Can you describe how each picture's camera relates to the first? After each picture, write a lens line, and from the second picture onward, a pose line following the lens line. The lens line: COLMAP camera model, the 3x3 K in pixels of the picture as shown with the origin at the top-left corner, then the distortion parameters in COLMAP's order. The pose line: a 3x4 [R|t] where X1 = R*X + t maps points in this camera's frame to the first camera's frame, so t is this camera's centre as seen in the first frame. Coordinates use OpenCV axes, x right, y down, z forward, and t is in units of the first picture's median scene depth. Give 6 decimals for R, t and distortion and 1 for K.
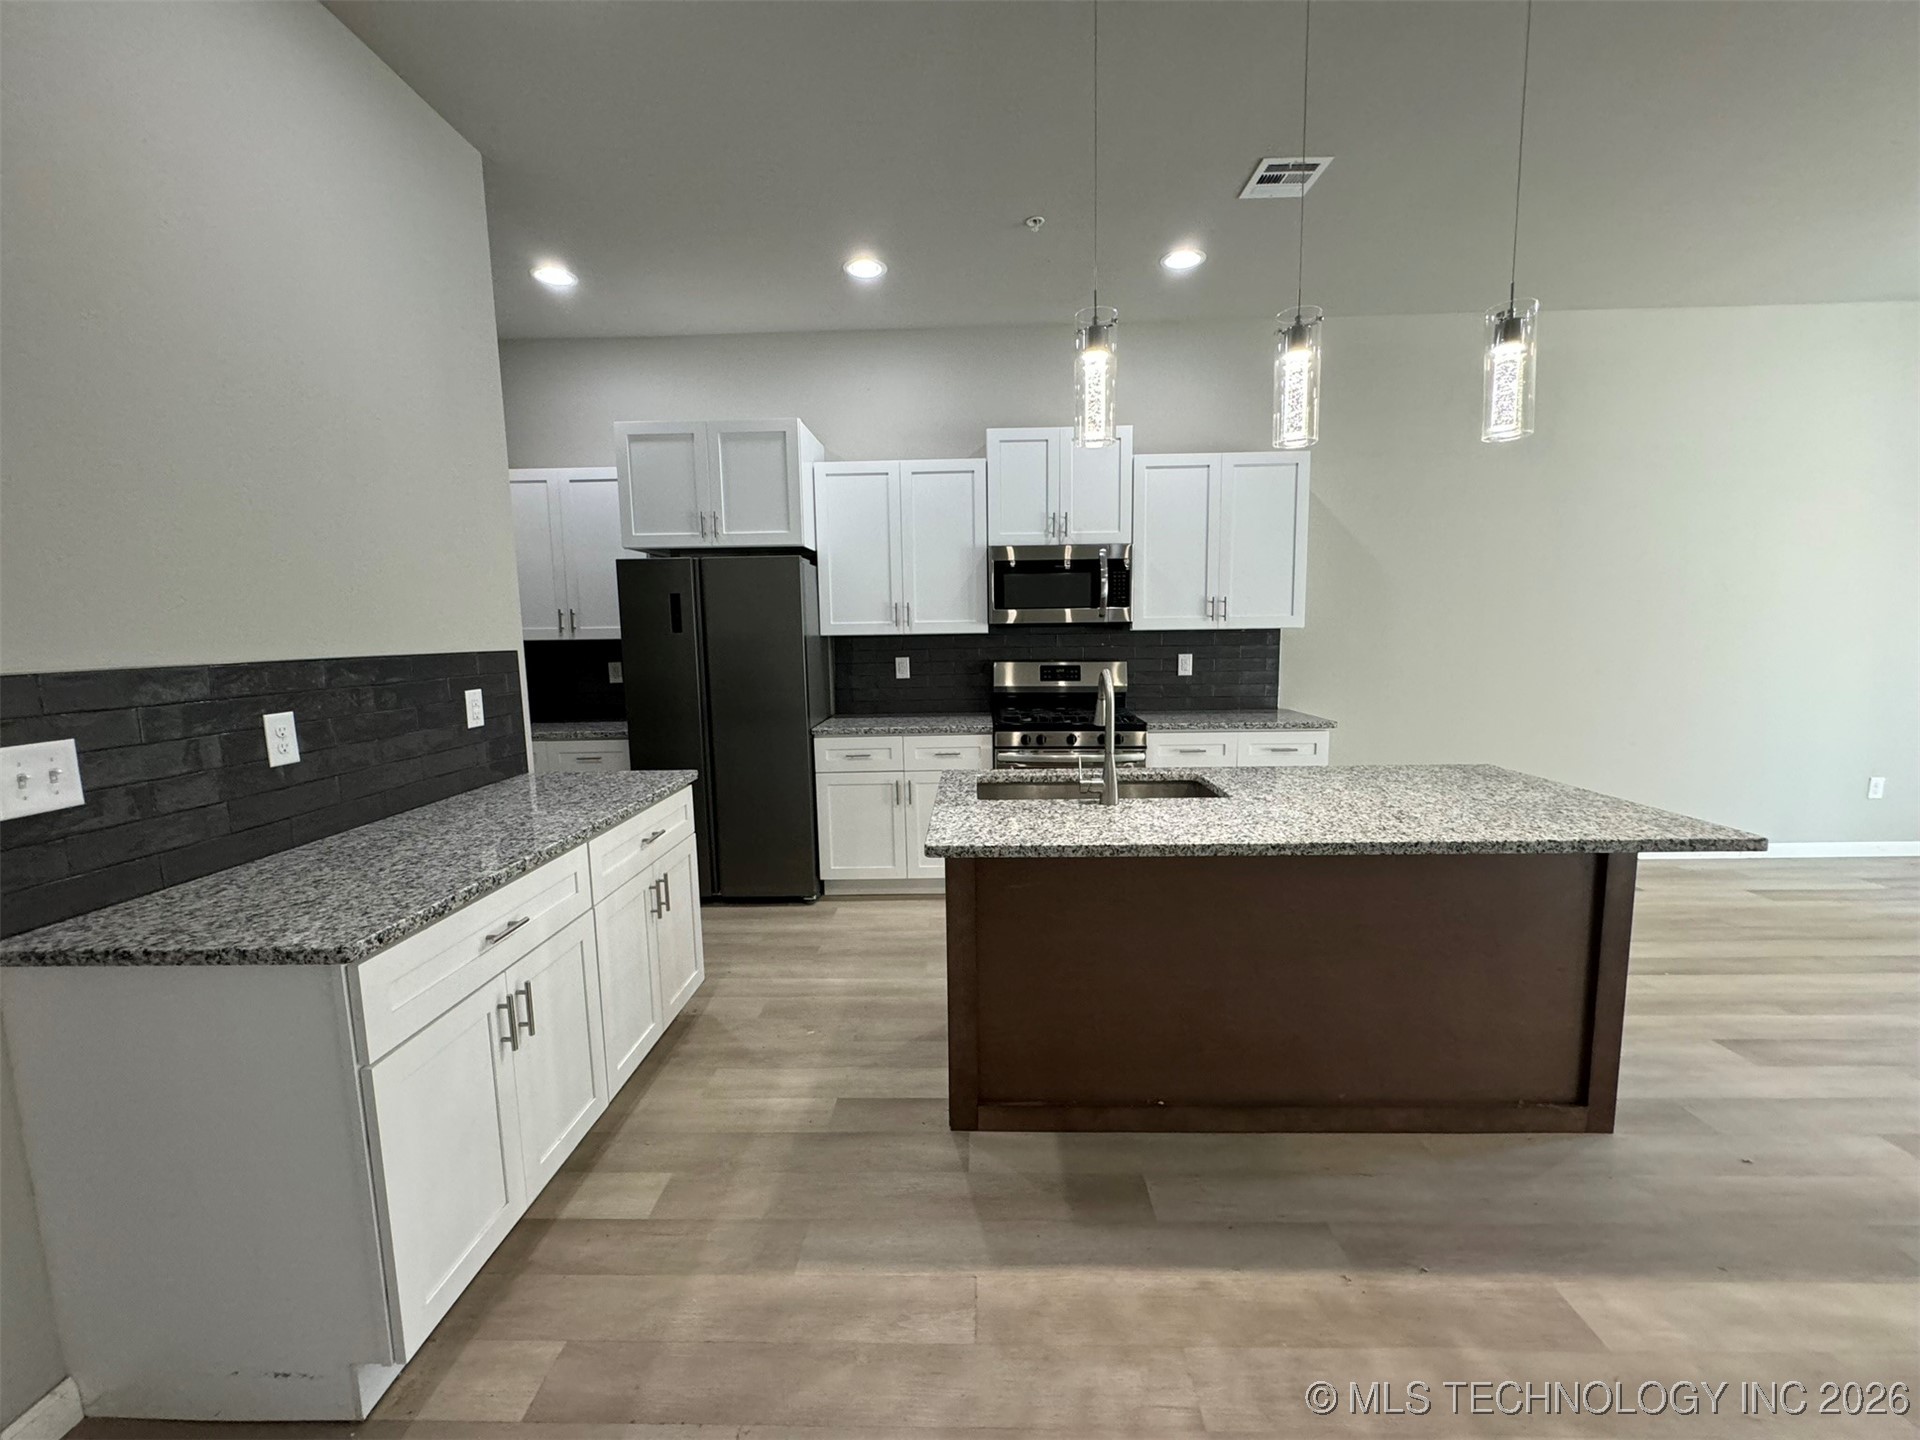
lens RADIAL K [[769.0, 0, 957.5], [0, 769.0, 717.4], [0, 0, 1]] dist [-0.001027, 0.000324]
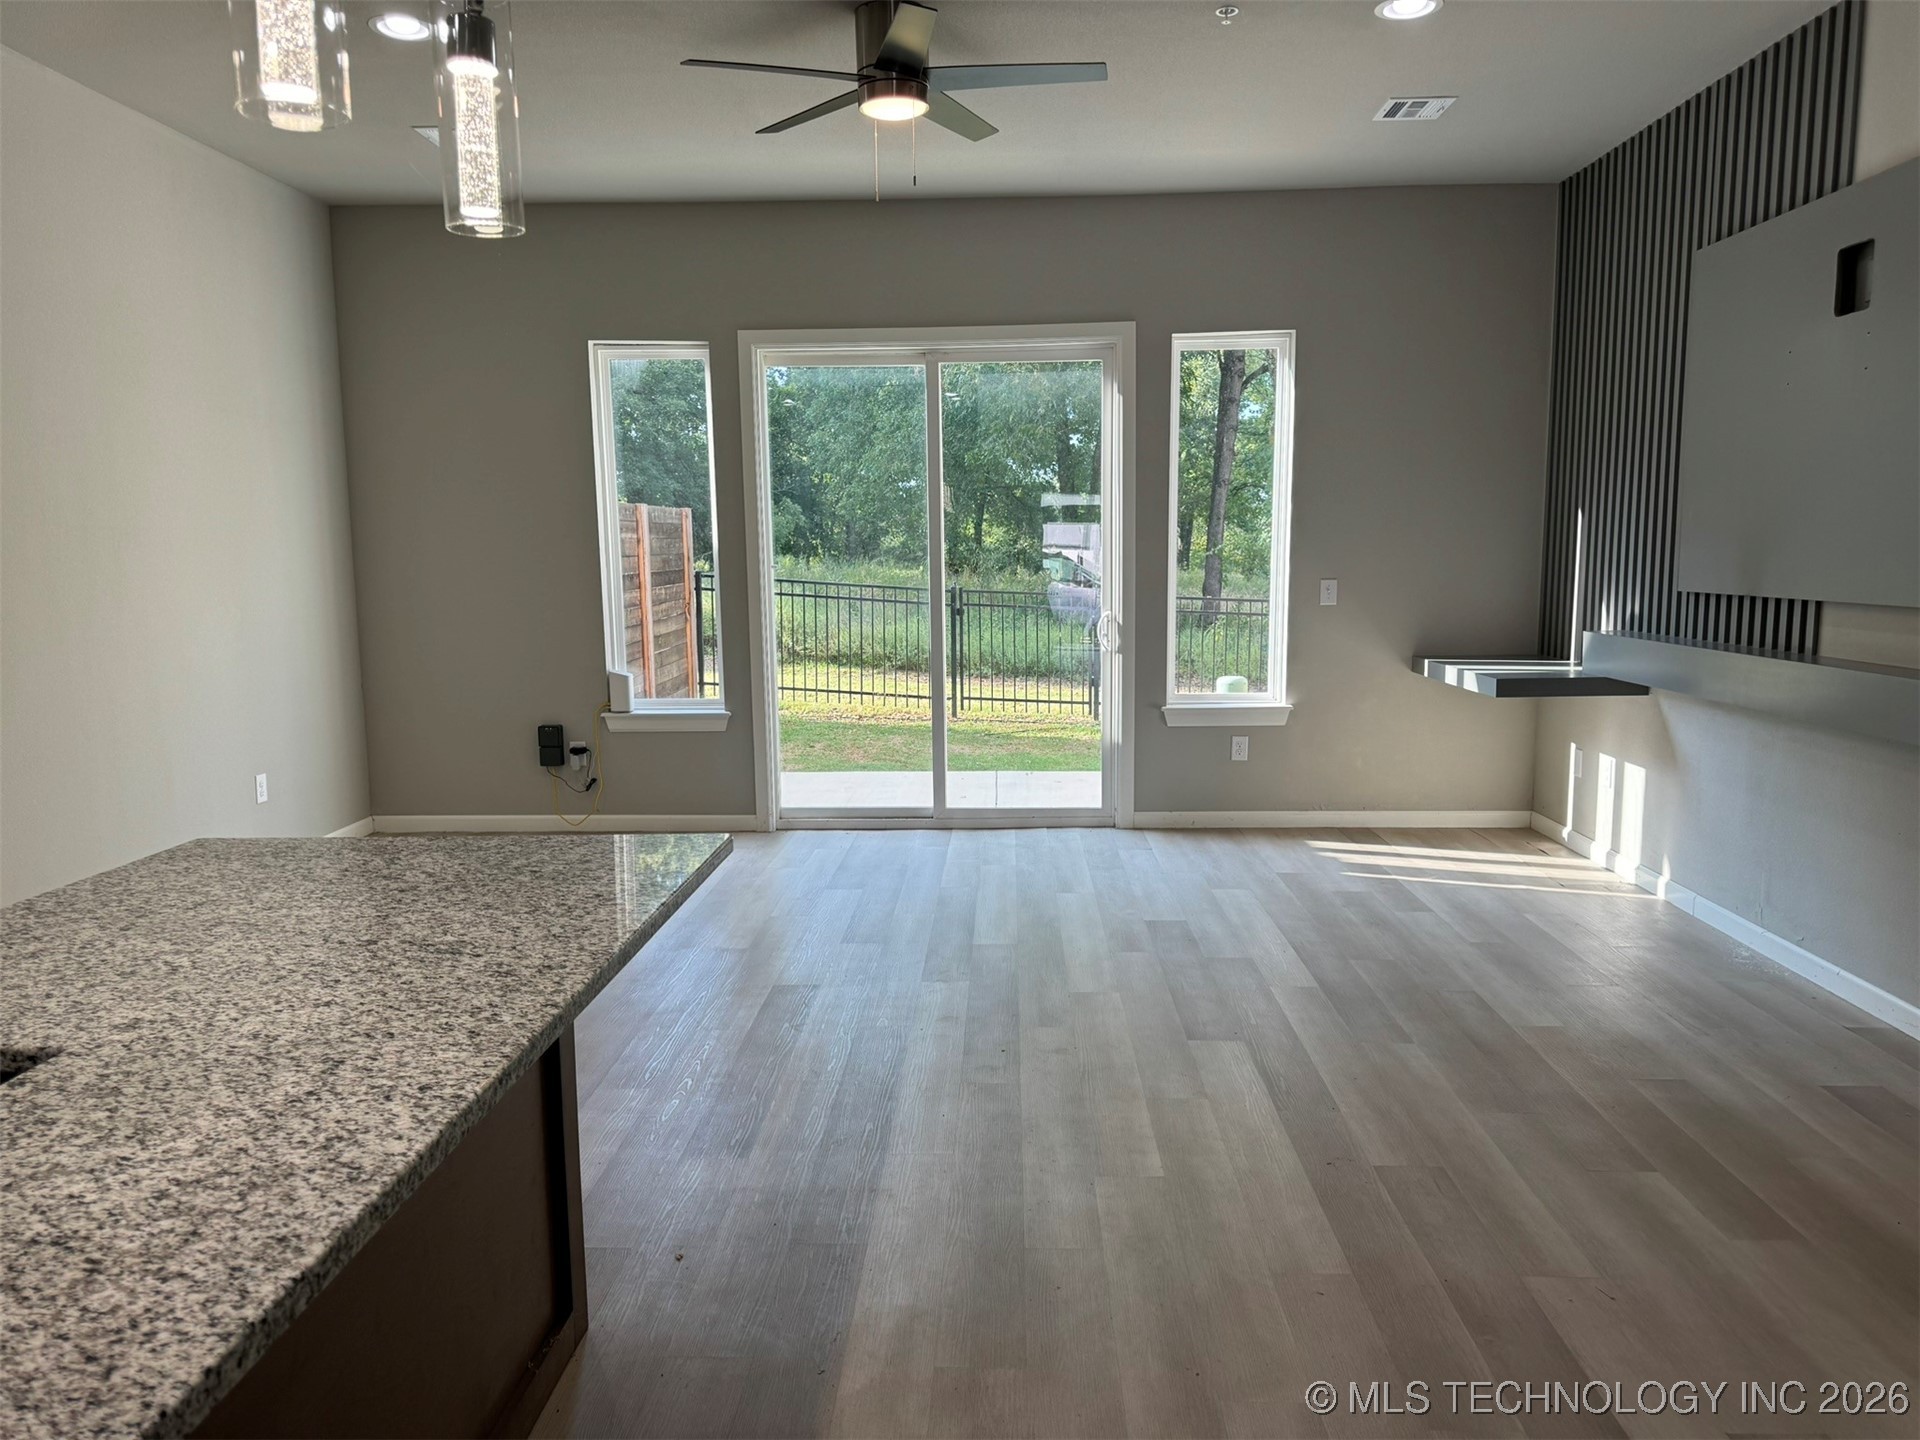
lens RADIAL K [[1346.9, 0, 964.4], [0, 1346.9, 724.2], [0, 0, 1]] dist [0.064021, -0.078000]
pose [[0.006584, -0.110884, 0.993812, -0.146481], [0.123585, 0.986304, 0.109228, -0.036182], [-0.992312, 0.122101, 0.020198, 0.317436]]
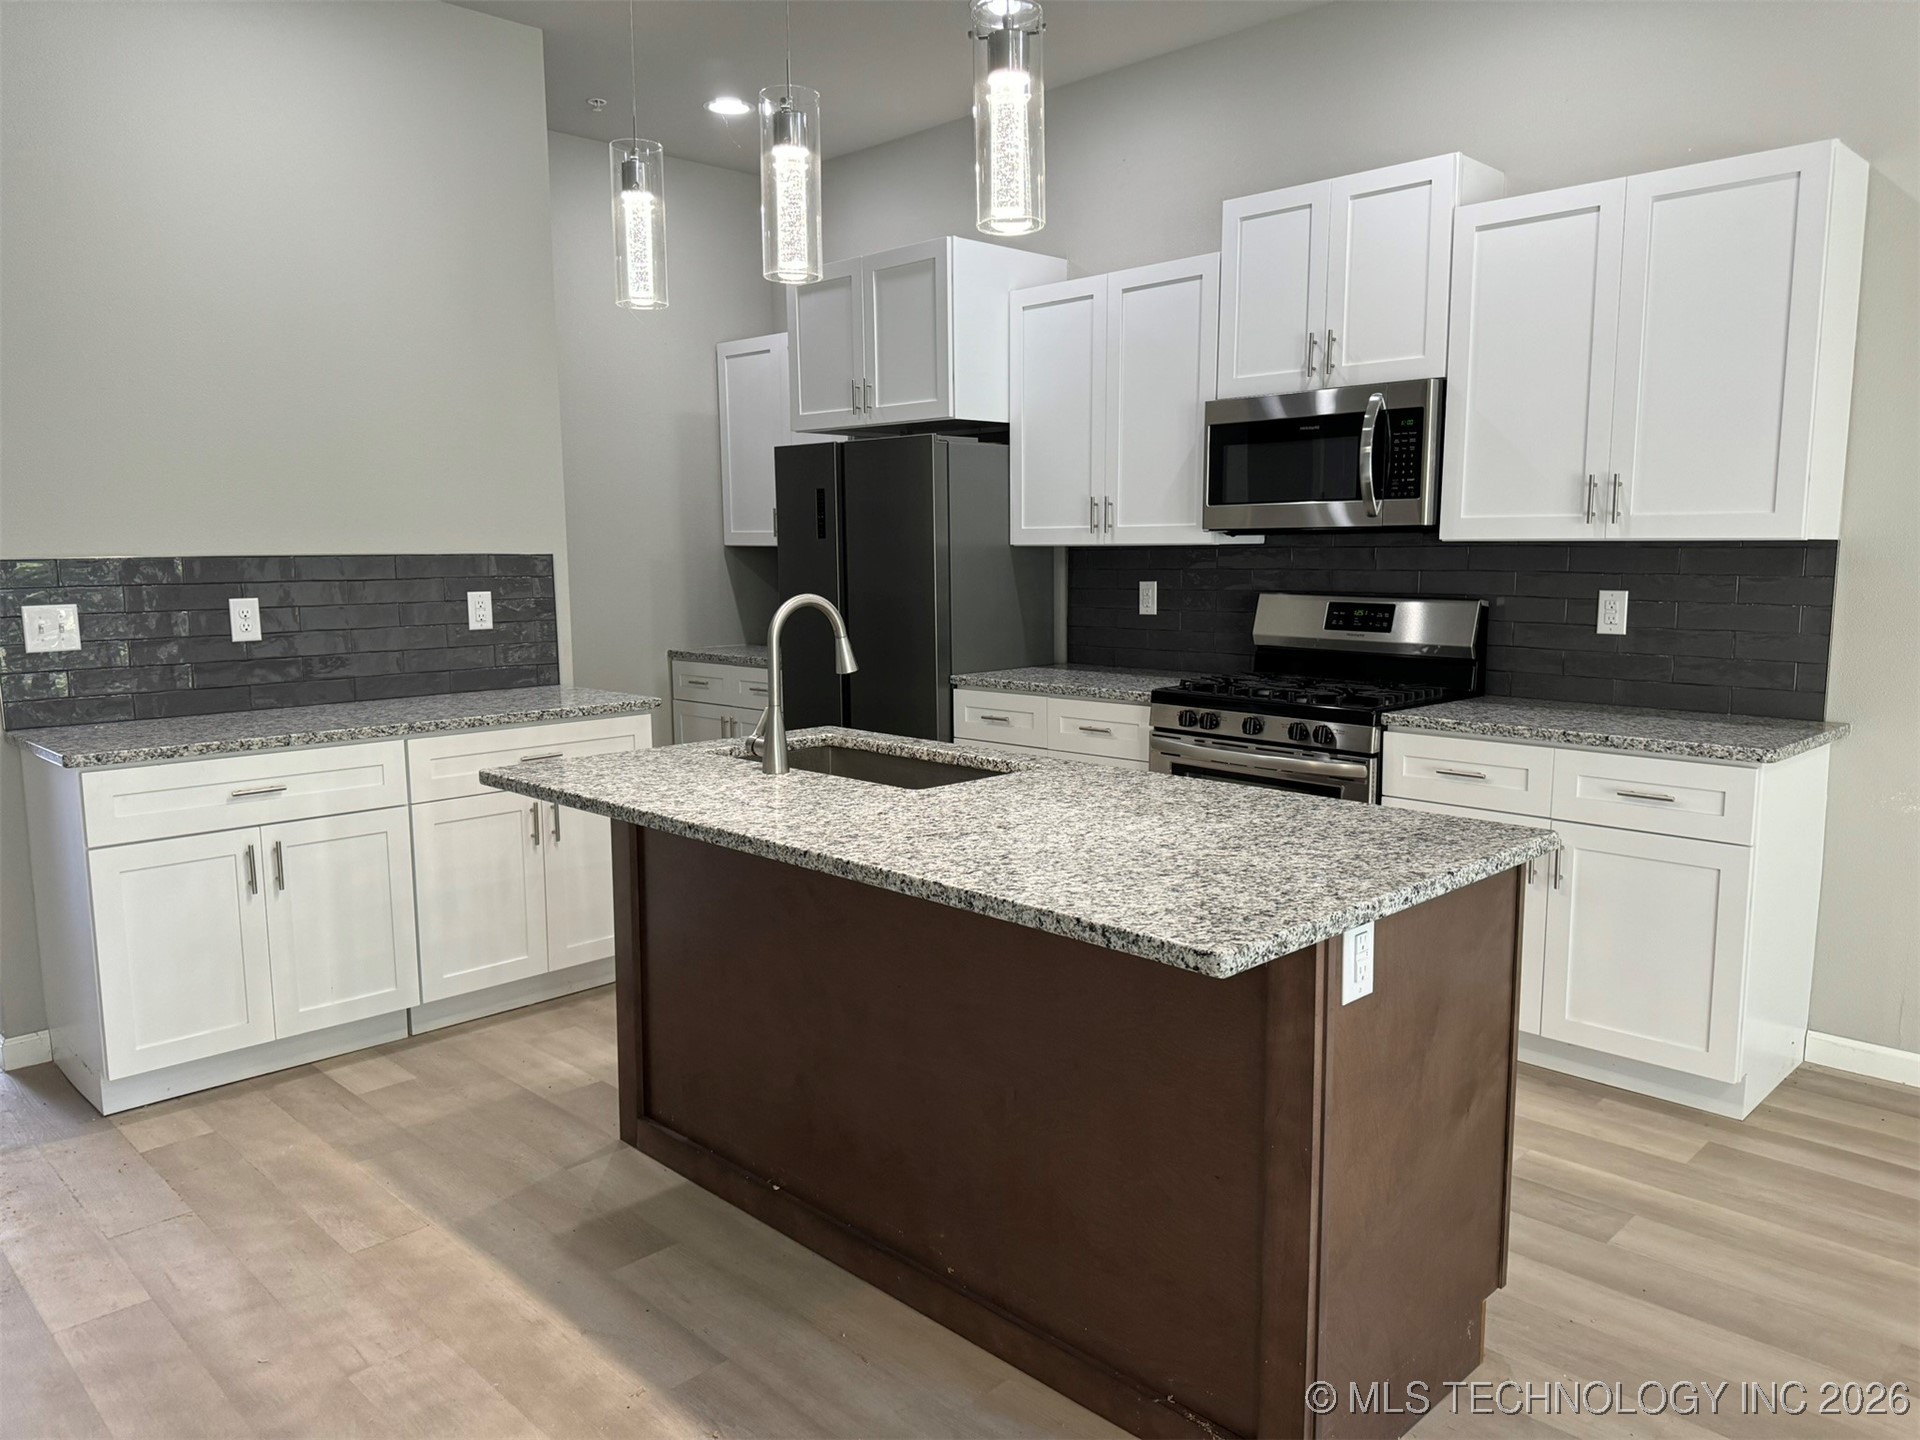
lens RADIAL K [[1357.8, 0, 960.0], [0, 1357.8, 720.0], [0, 0, 1]] dist [0.069975, -0.105011]
pose [[0.725466, 0.101046, -0.680800, 0.684155], [-0.085904, 0.994723, 0.056100, -0.015846], [0.682876, 0.017785, 0.730318, 0.089614]]
